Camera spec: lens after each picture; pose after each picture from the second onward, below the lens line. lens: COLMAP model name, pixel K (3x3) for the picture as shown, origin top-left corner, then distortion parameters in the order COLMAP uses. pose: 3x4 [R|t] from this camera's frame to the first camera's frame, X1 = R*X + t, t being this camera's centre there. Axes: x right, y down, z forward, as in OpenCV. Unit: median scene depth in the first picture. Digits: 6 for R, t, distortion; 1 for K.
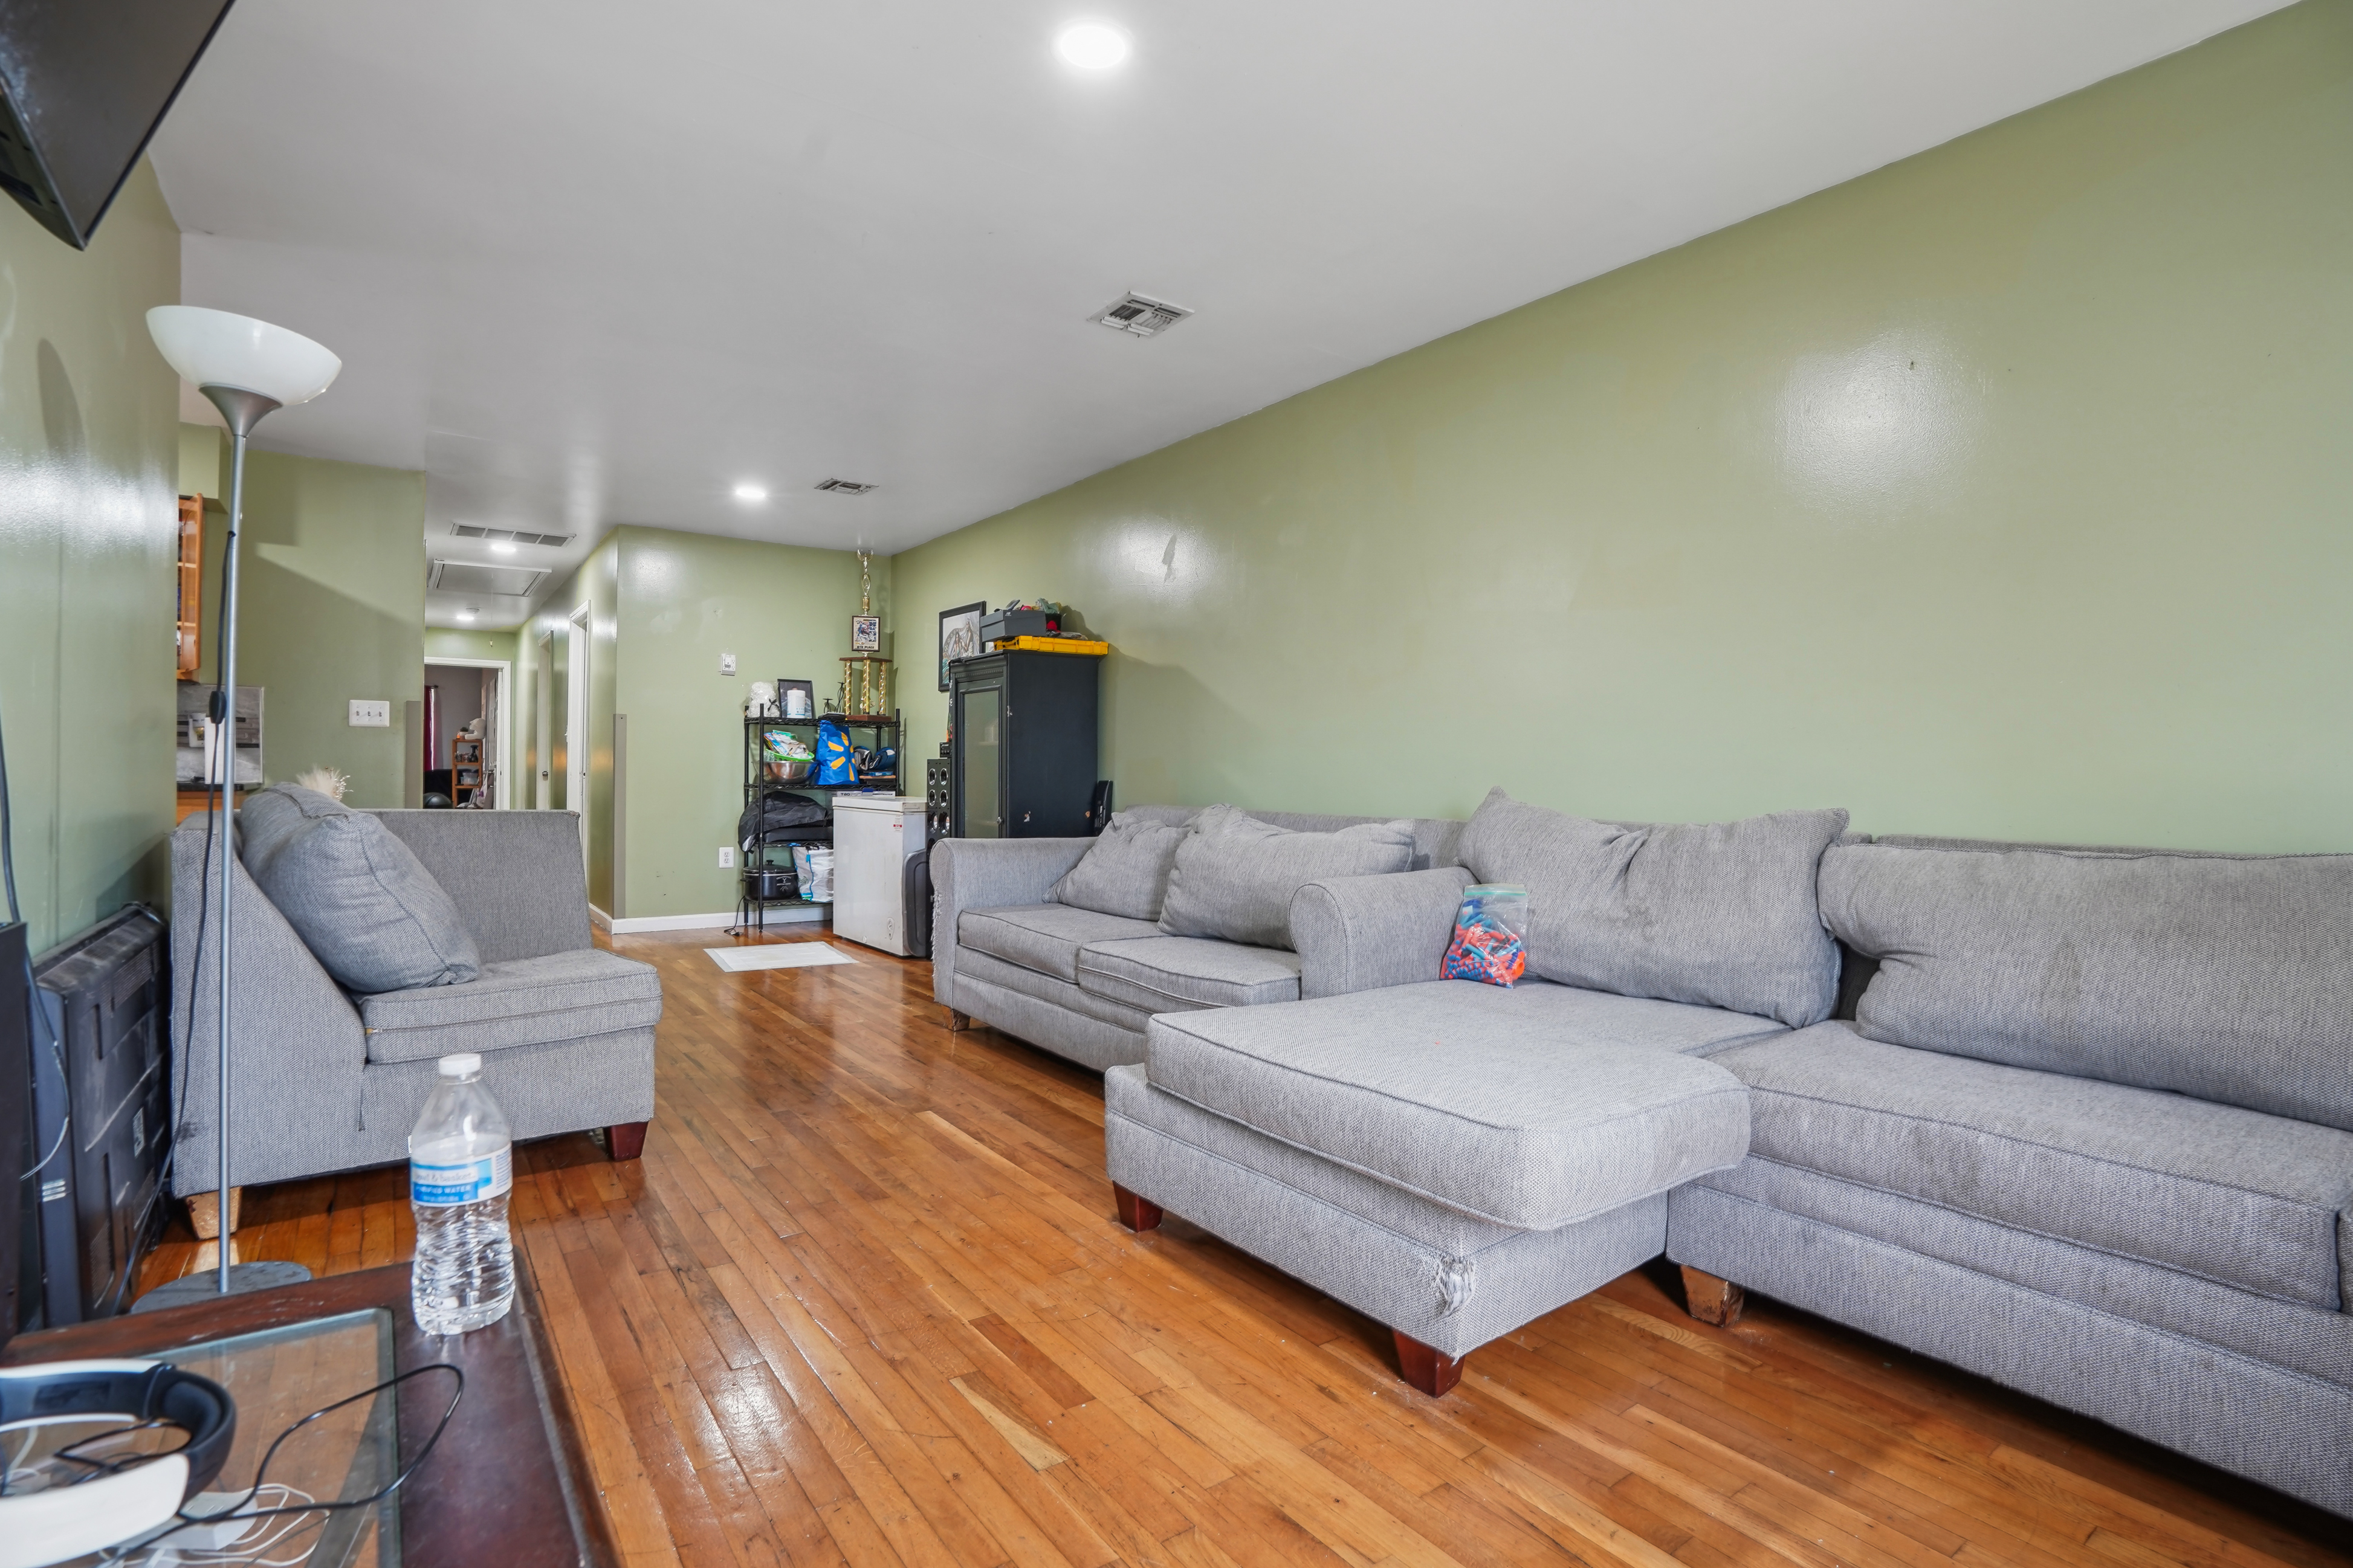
lens RADIAL K [[1125.4, 0, 1176.5], [0, 1125.4, 784.0], [0, 0, 1]] dist [-0.059372, 0.033618]
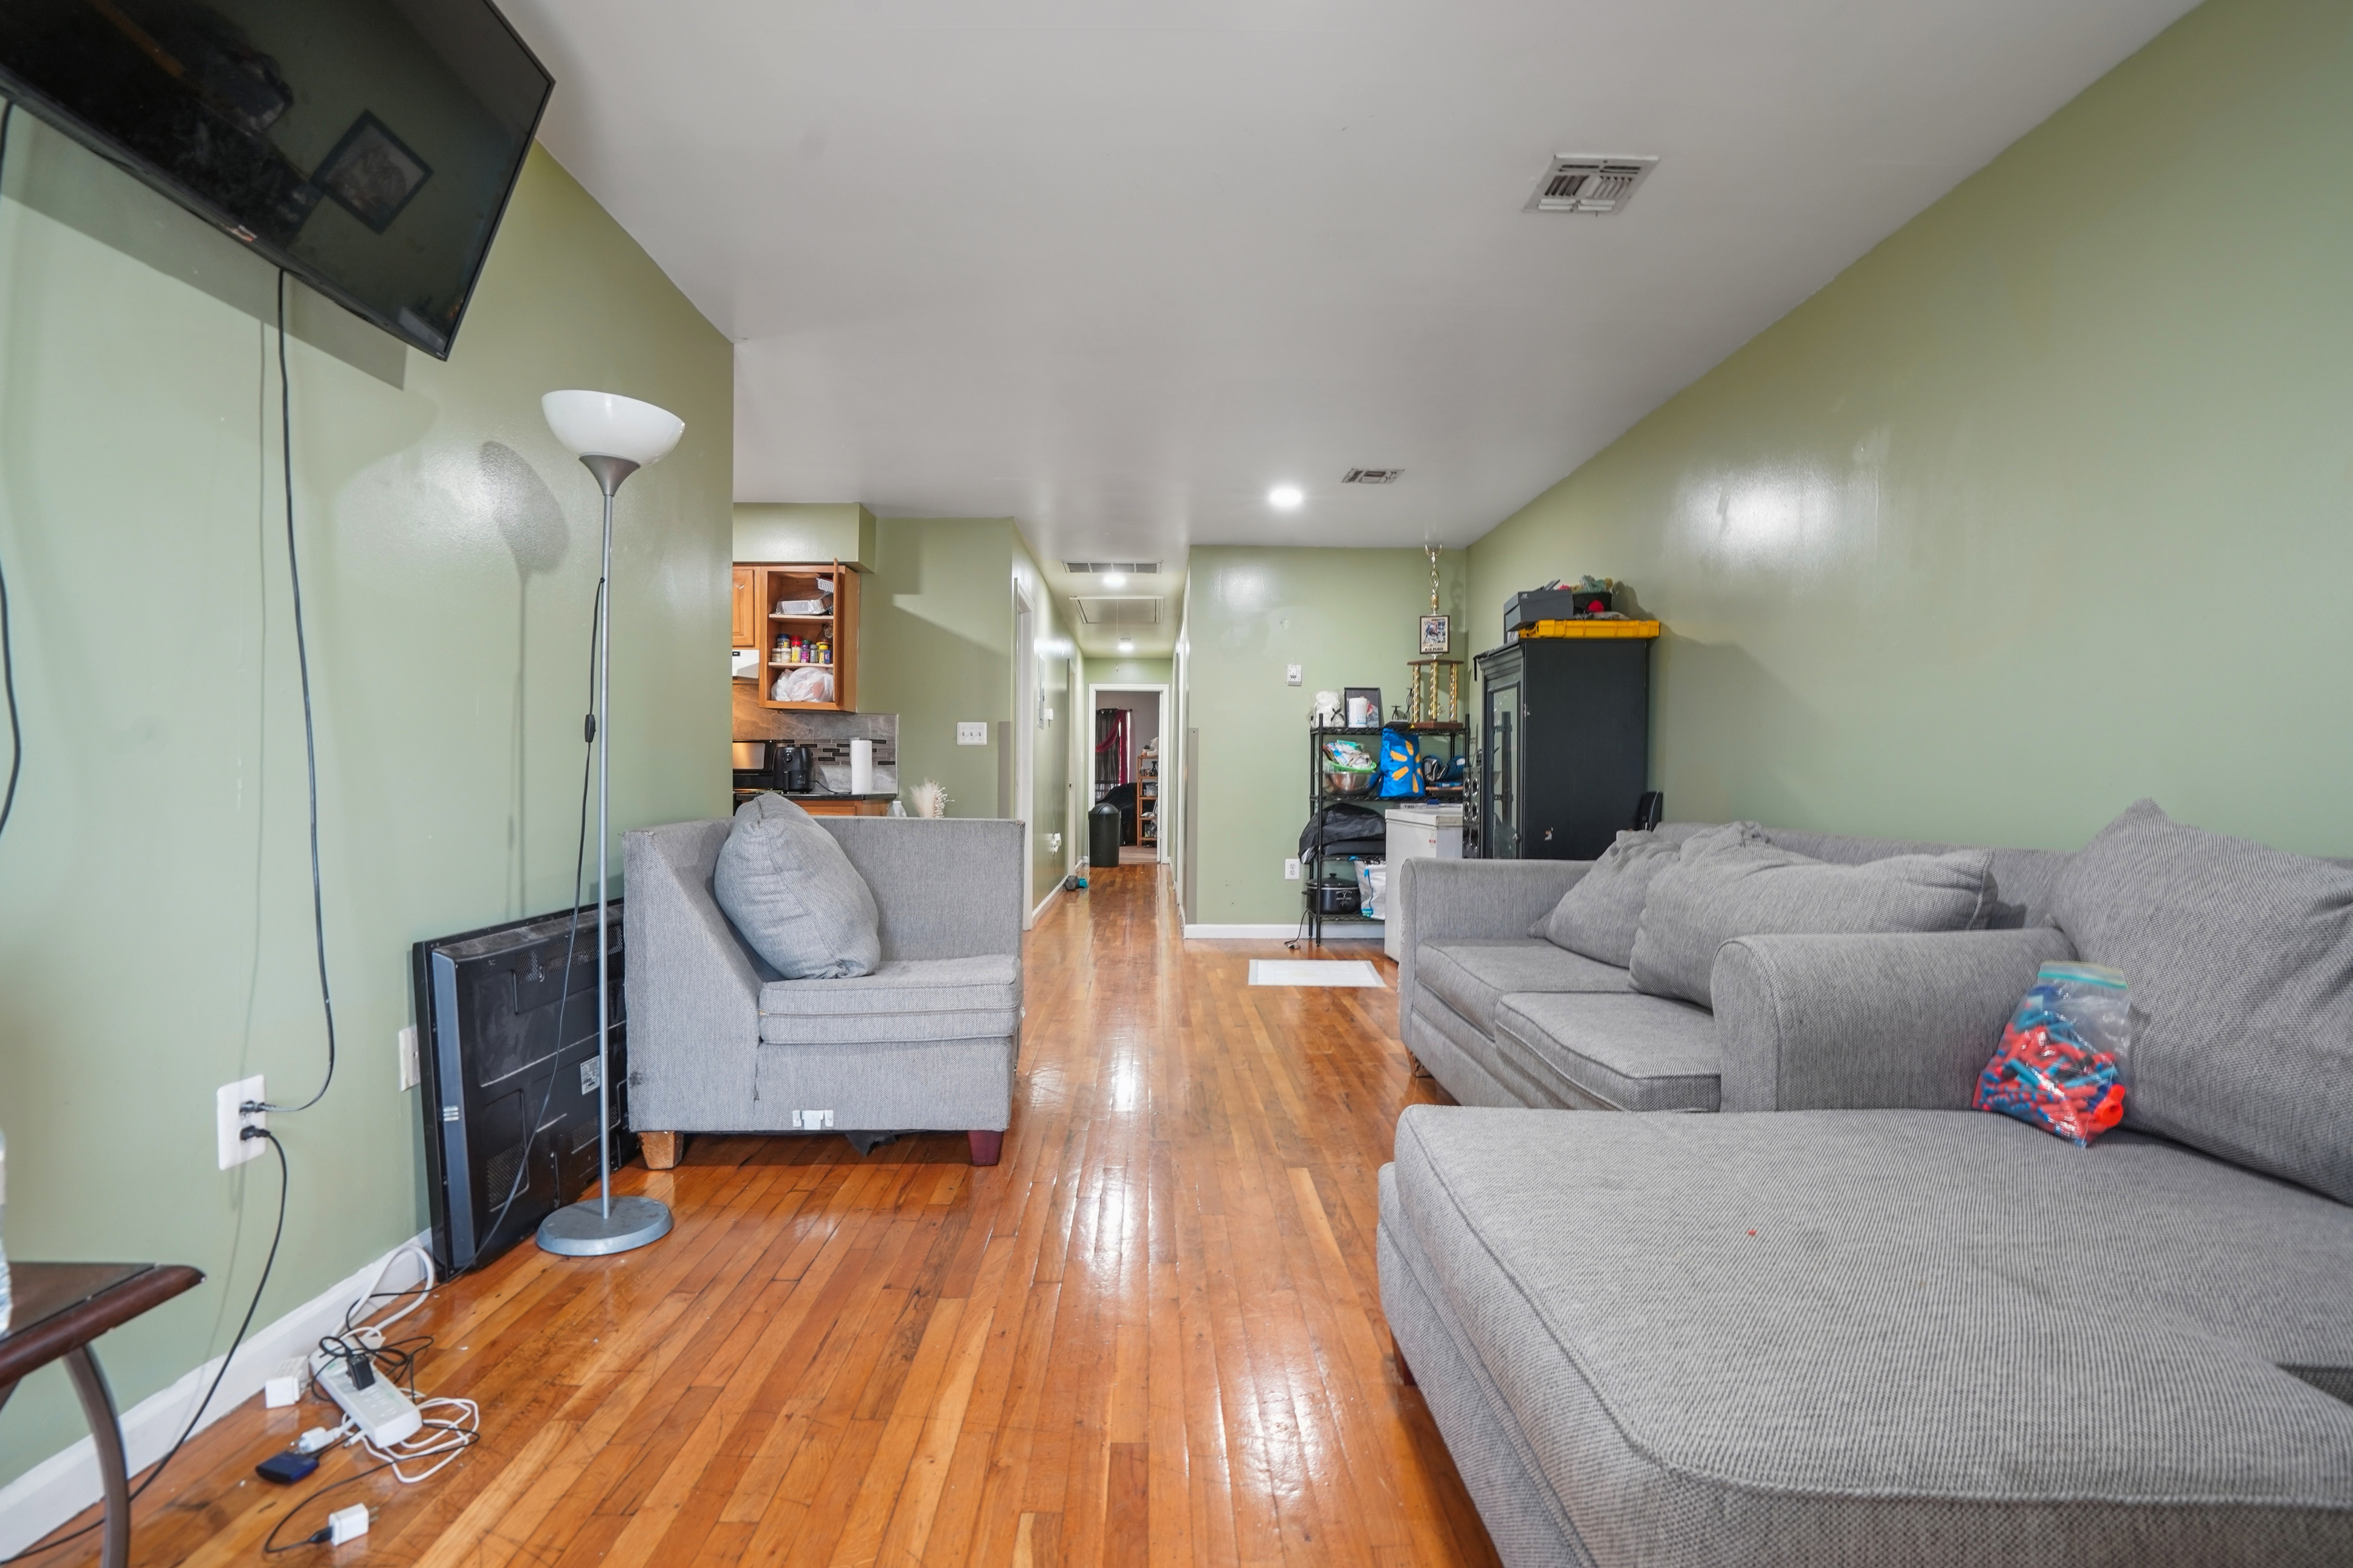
lens RADIAL K [[1146.5, 0, 1171.3], [0, 1146.5, 824.3], [0, 0, 1]] dist [-0.064453, 0.036614]
pose [[0.821686, 0.015535, -0.569729, 0.114306], [-0.001865, 0.999696, 0.024569, 0.000934], [0.569938, -0.019126, 0.821465, 0.122868]]
